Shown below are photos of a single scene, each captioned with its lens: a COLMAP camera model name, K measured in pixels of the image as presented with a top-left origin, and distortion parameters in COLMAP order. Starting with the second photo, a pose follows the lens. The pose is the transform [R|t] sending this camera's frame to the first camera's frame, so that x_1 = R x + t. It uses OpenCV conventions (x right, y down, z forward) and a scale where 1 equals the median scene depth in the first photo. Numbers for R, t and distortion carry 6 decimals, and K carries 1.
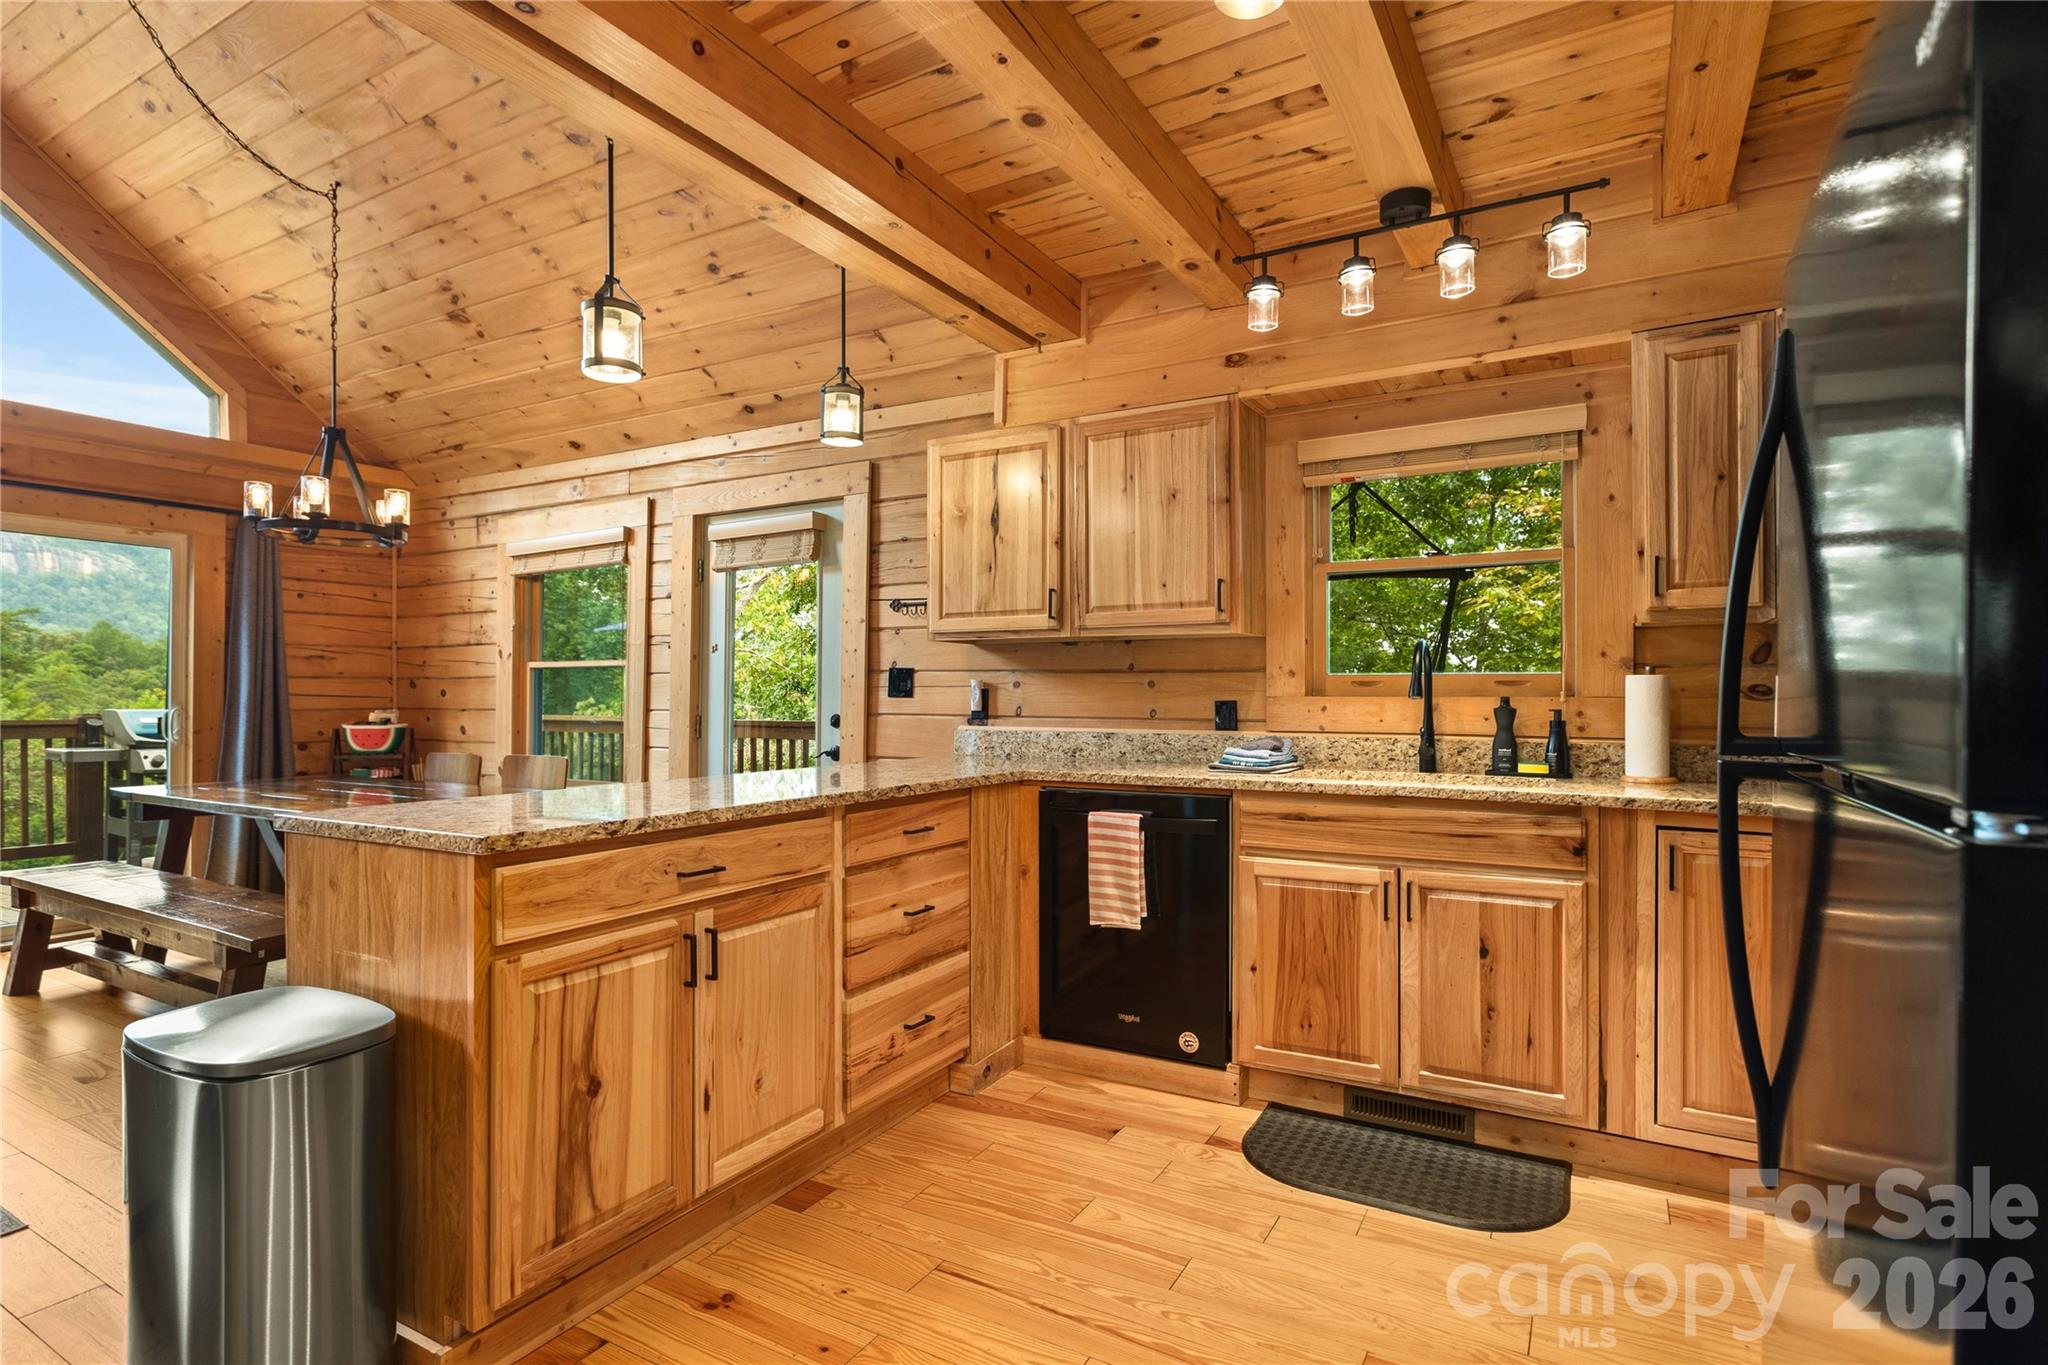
lens RADIAL K [[1017.0, 0, 1018.6], [0, 1017.0, 692.6], [0, 0, 1]] dist [0.002092, -0.000149]
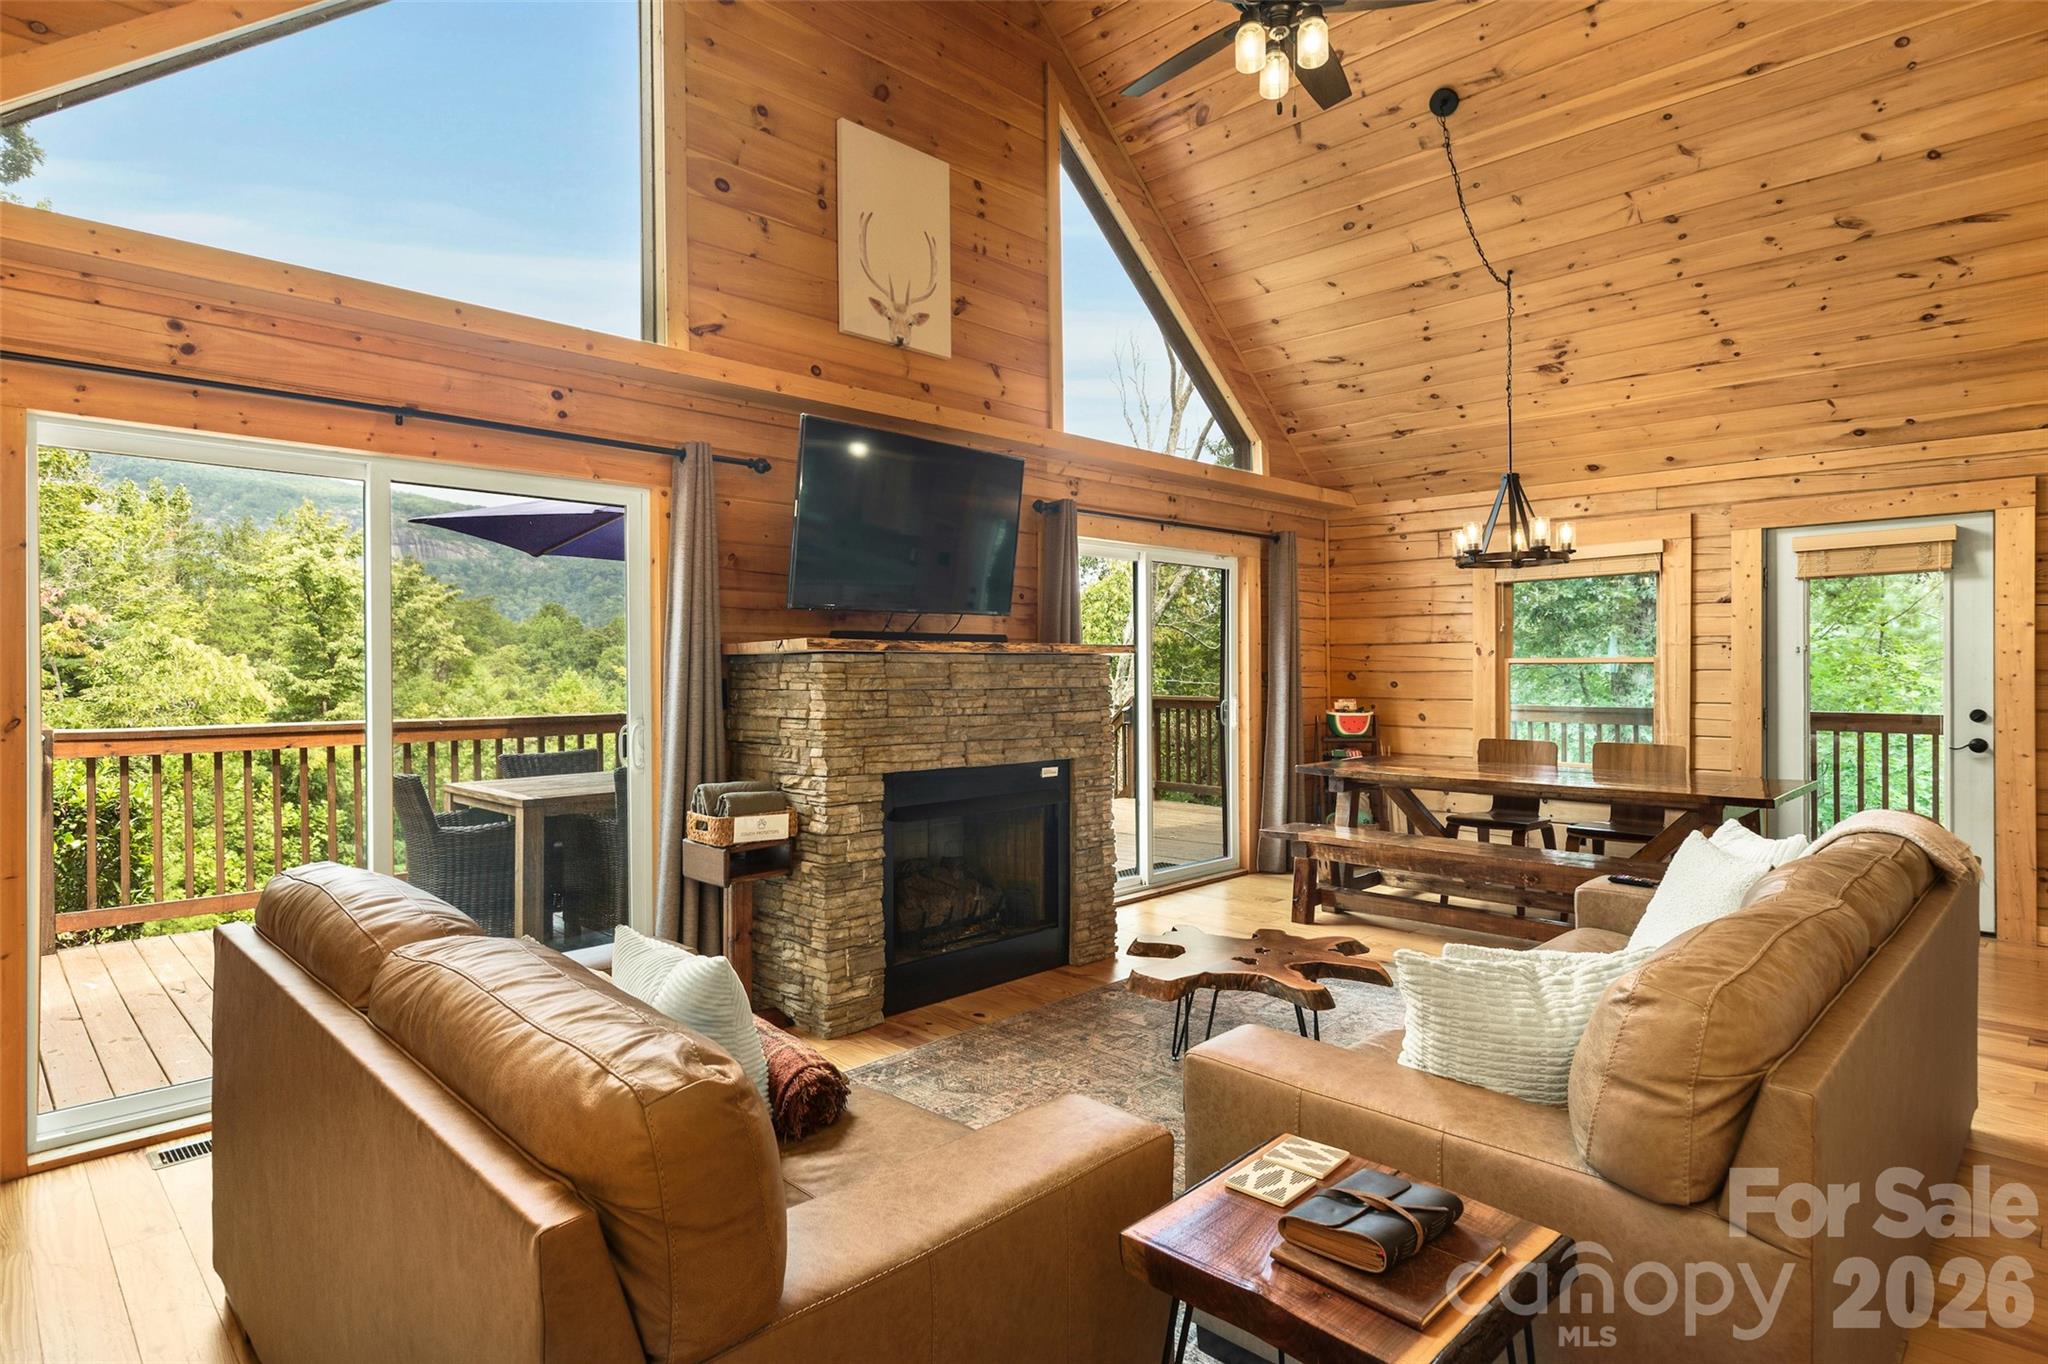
lens RADIAL K [[1087.7, 0, 1014.4], [0, 1087.7, 668.3], [0, 0, 1]] dist [0.006569, 0.001789]
pose [[0.965875, -0.005137, -0.258959, -0.905179], [0.006565, 0.999968, 0.004650, -0.036320], [0.258926, -0.006192, 0.965877, -0.413203]]
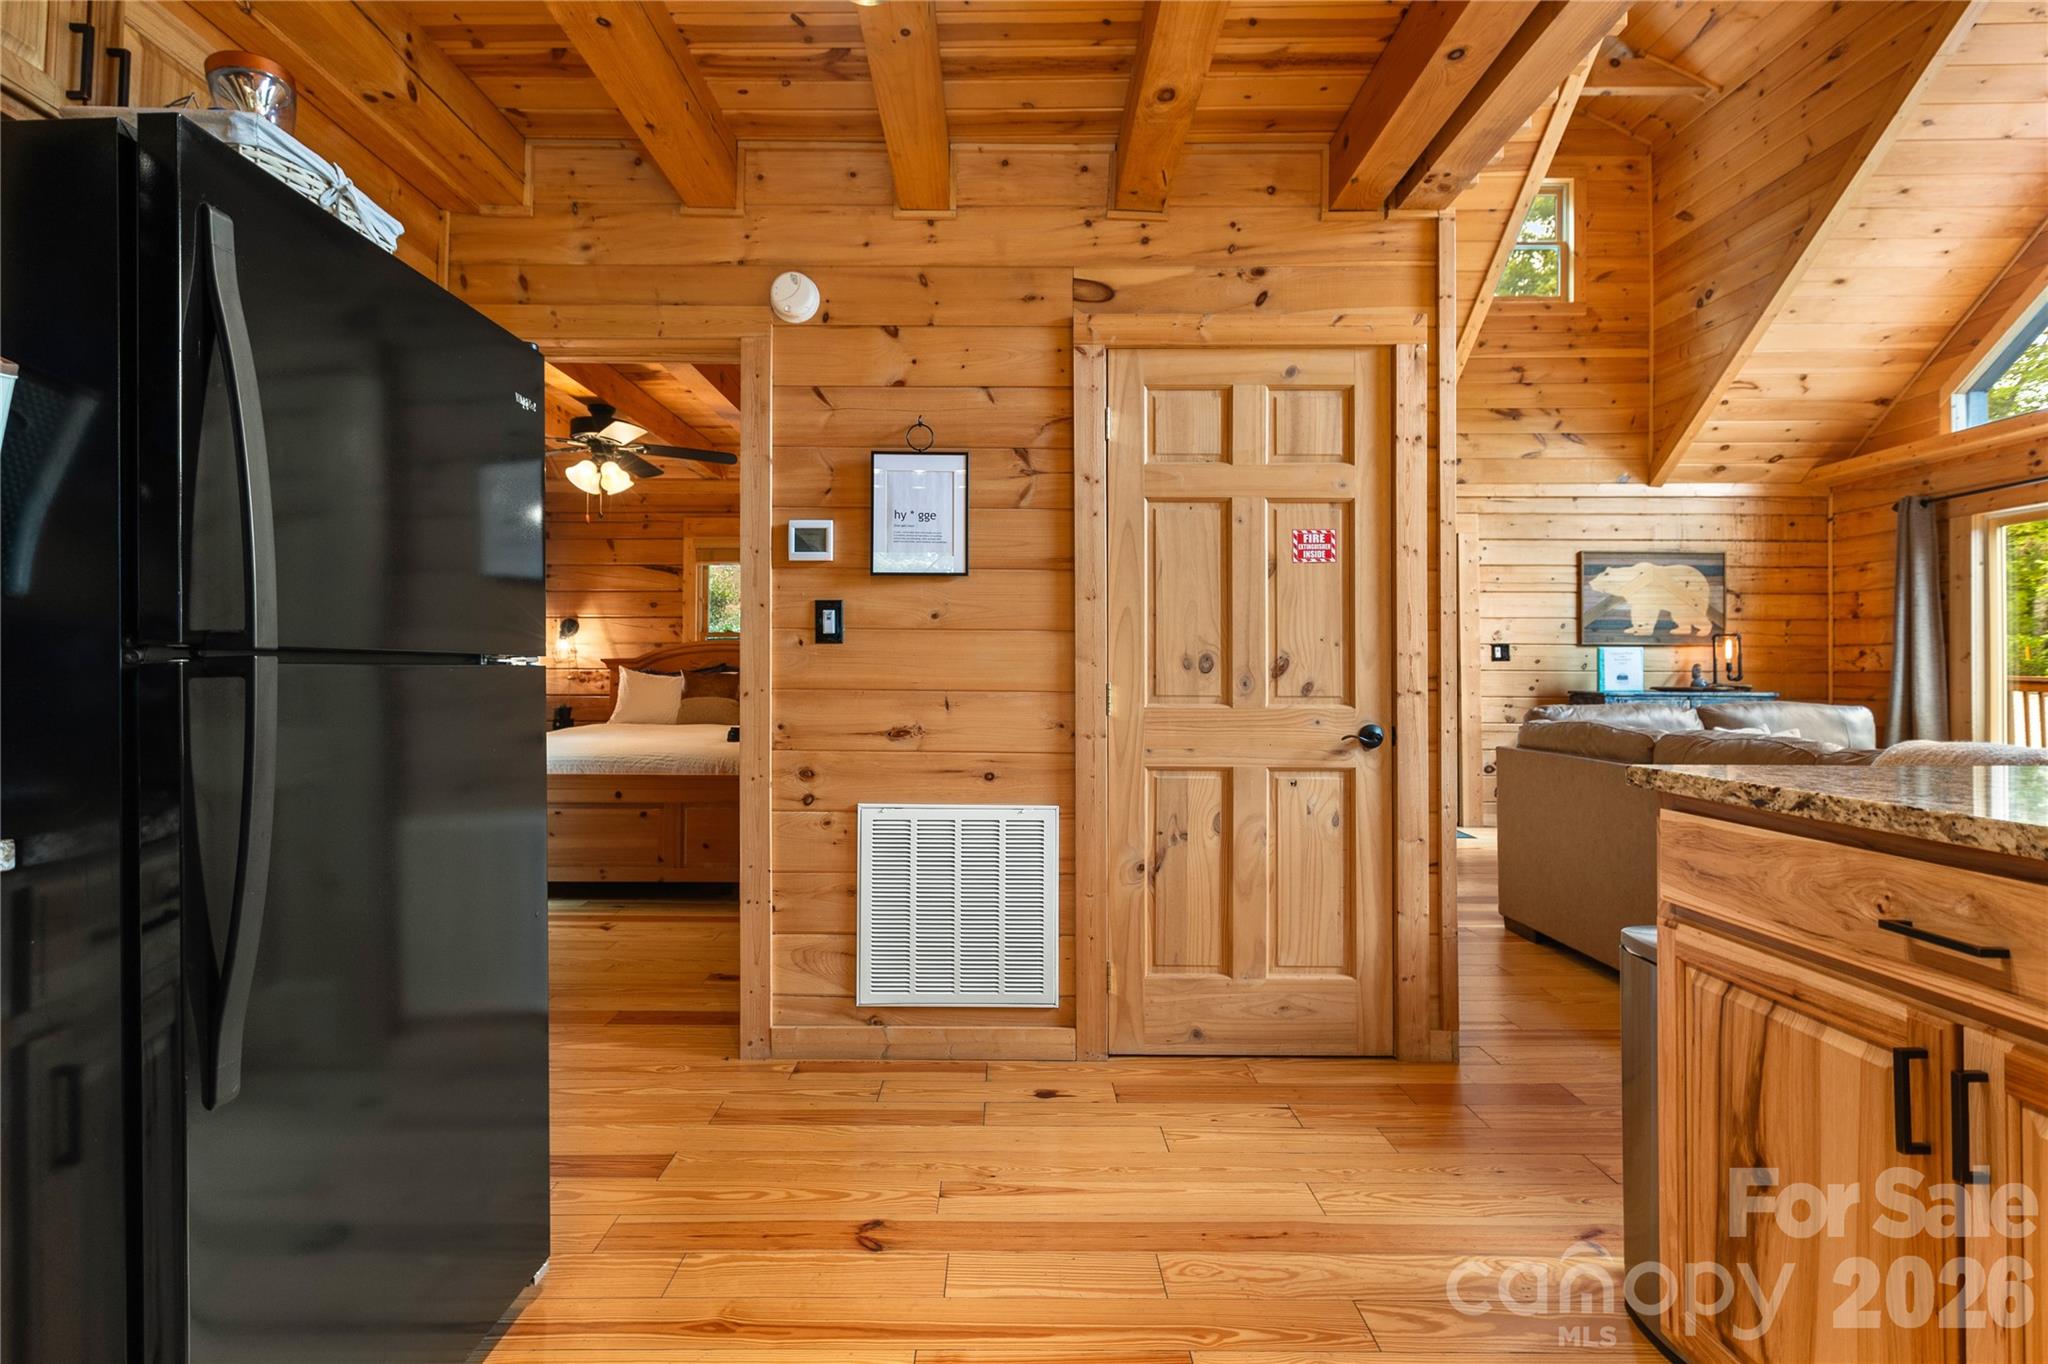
lens RADIAL K [[952.5, 0, 1017.1], [0, 952.5, 672.7], [0, 0, 1]] dist [-0.001608, -0.000031]
pose [[-0.861495, 0.001439, -0.507764, 0.141676], [0.006480, 0.999946, -0.008160, 0.023934], [0.507724, -0.010320, -0.861458, 0.556144]]
